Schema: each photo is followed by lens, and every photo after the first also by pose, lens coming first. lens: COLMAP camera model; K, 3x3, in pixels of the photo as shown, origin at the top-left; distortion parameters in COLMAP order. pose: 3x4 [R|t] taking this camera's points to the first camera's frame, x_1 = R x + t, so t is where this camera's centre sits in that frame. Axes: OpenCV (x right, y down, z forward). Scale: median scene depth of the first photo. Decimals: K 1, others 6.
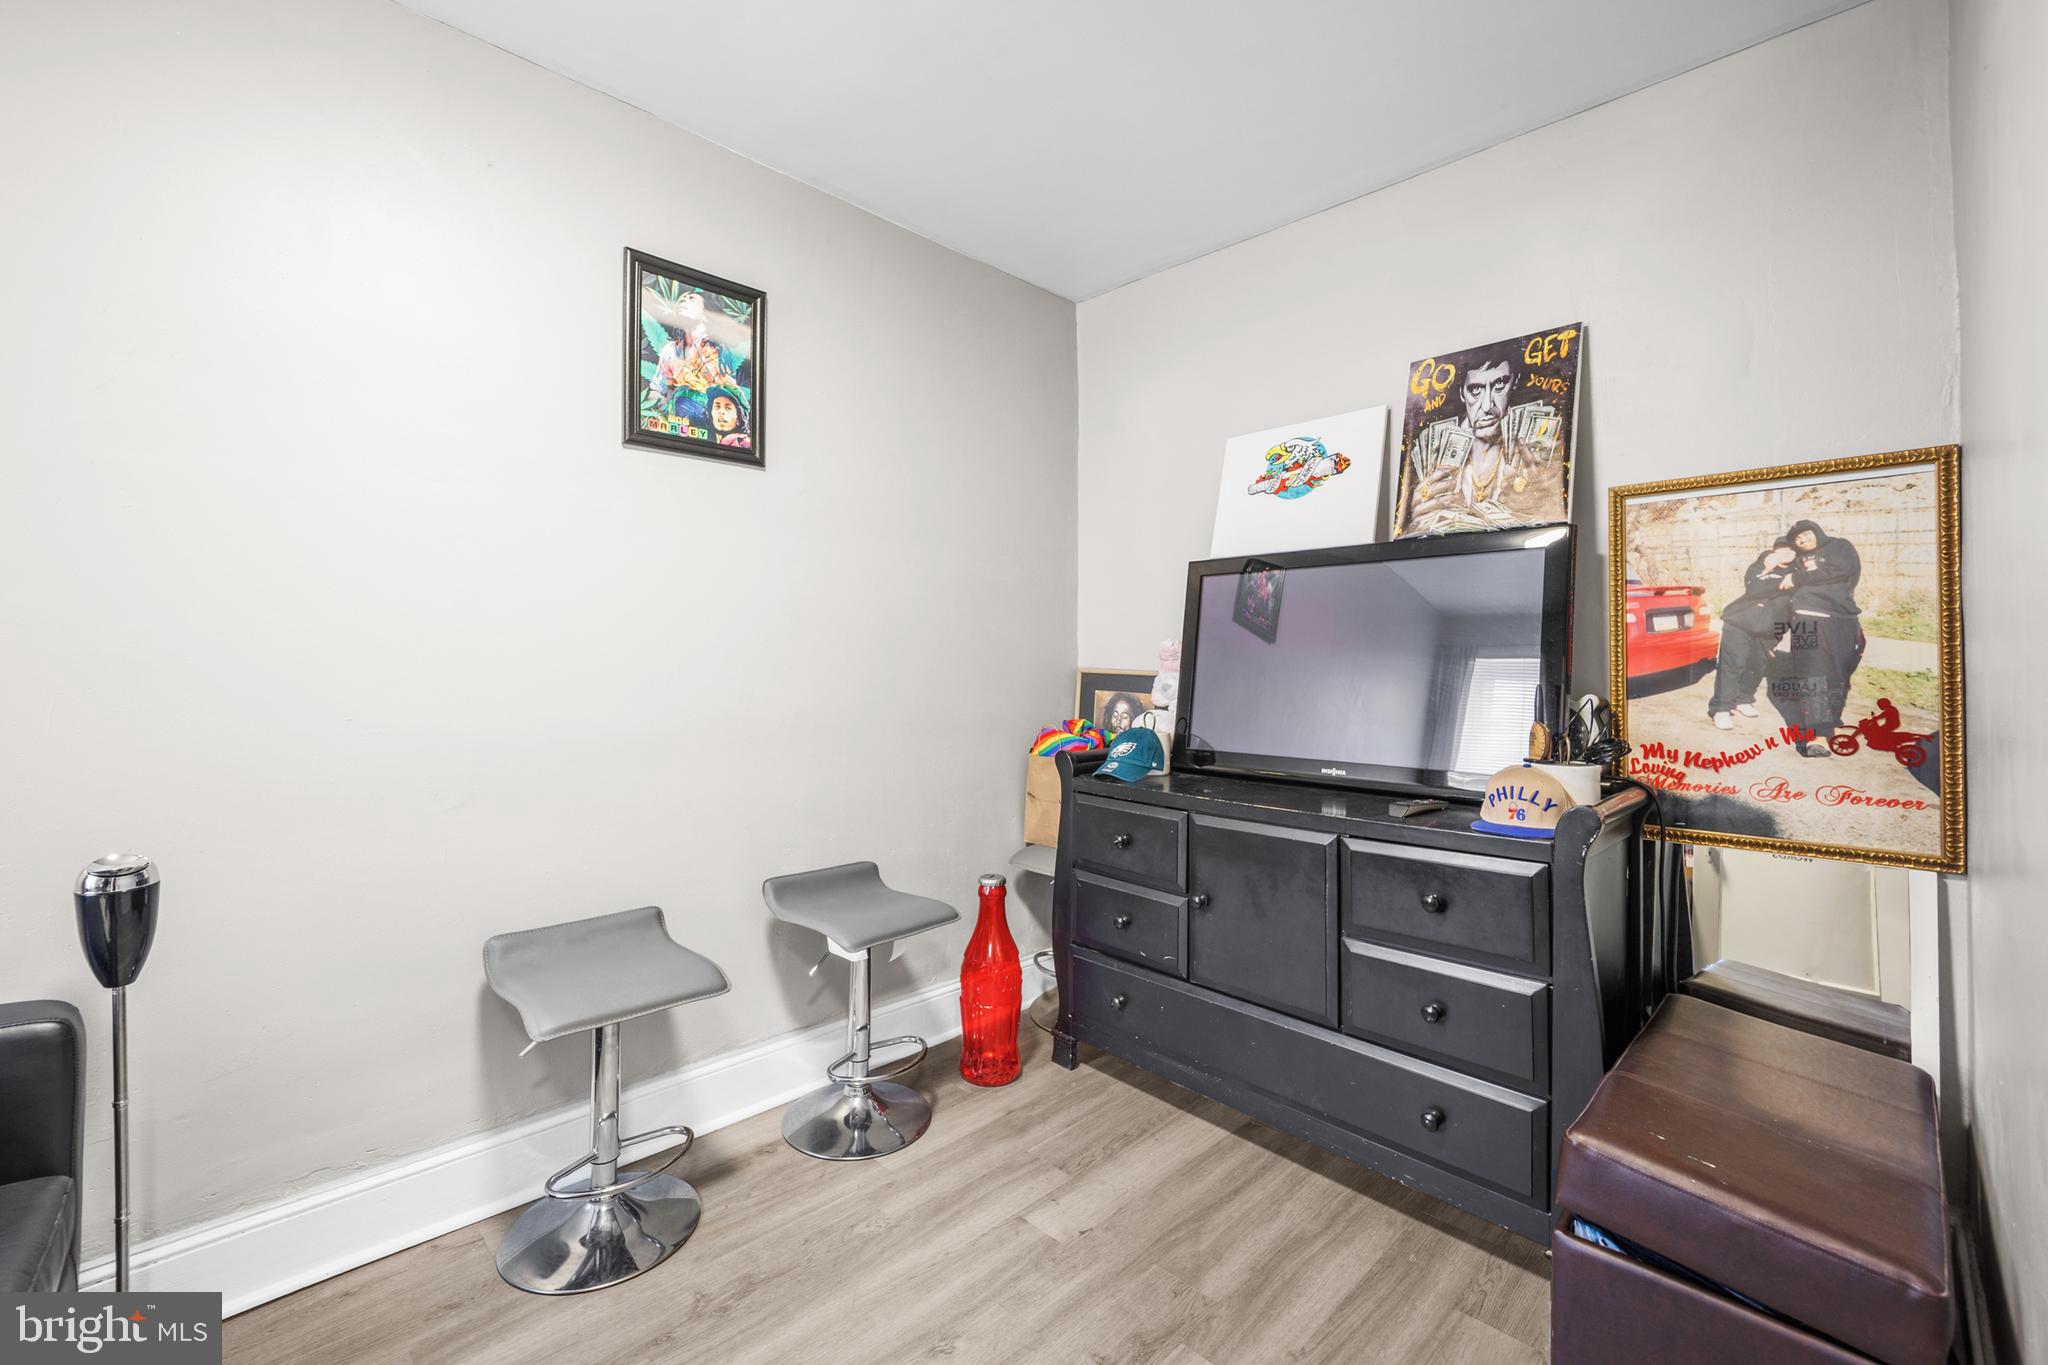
lens RADIAL K [[844.6, 0, 1021.9], [0, 844.6, 670.0], [0, 0, 1]] dist [-0.000764, -0.000172]
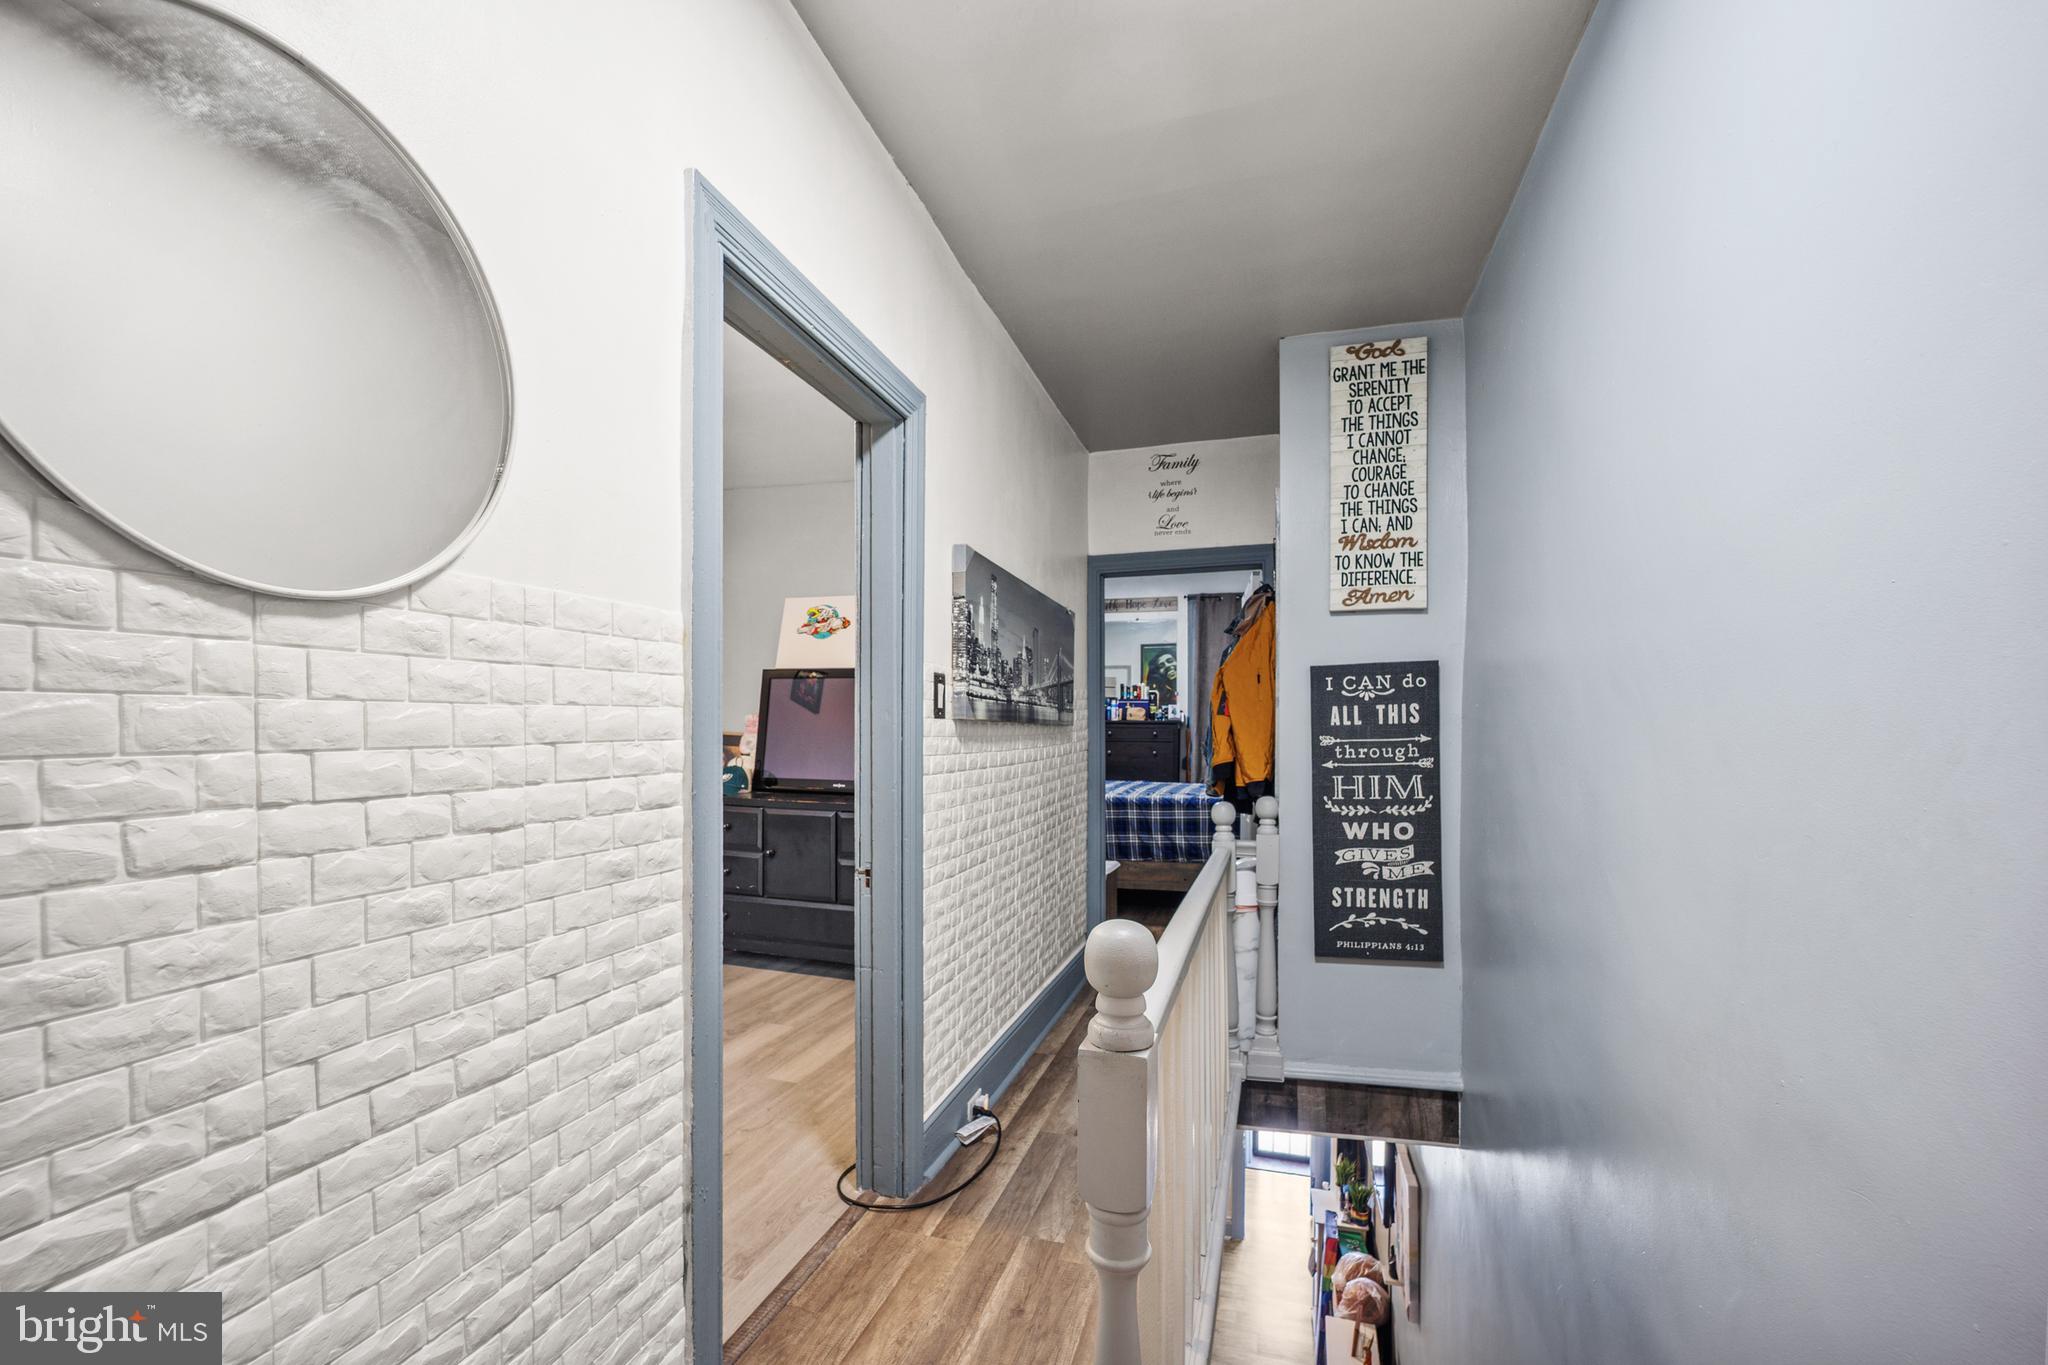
lens RADIAL K [[844.6, 0, 999.9], [0, 844.6, 733.2], [0, 0, 1]] dist [-0.000764, -0.000172]
pose [[0.886603, 0.002838, 0.462523, -0.178677], [-0.004636, 0.999985, 0.002751, -0.005599], [-0.462509, -0.004583, 0.886603, -0.789496]]
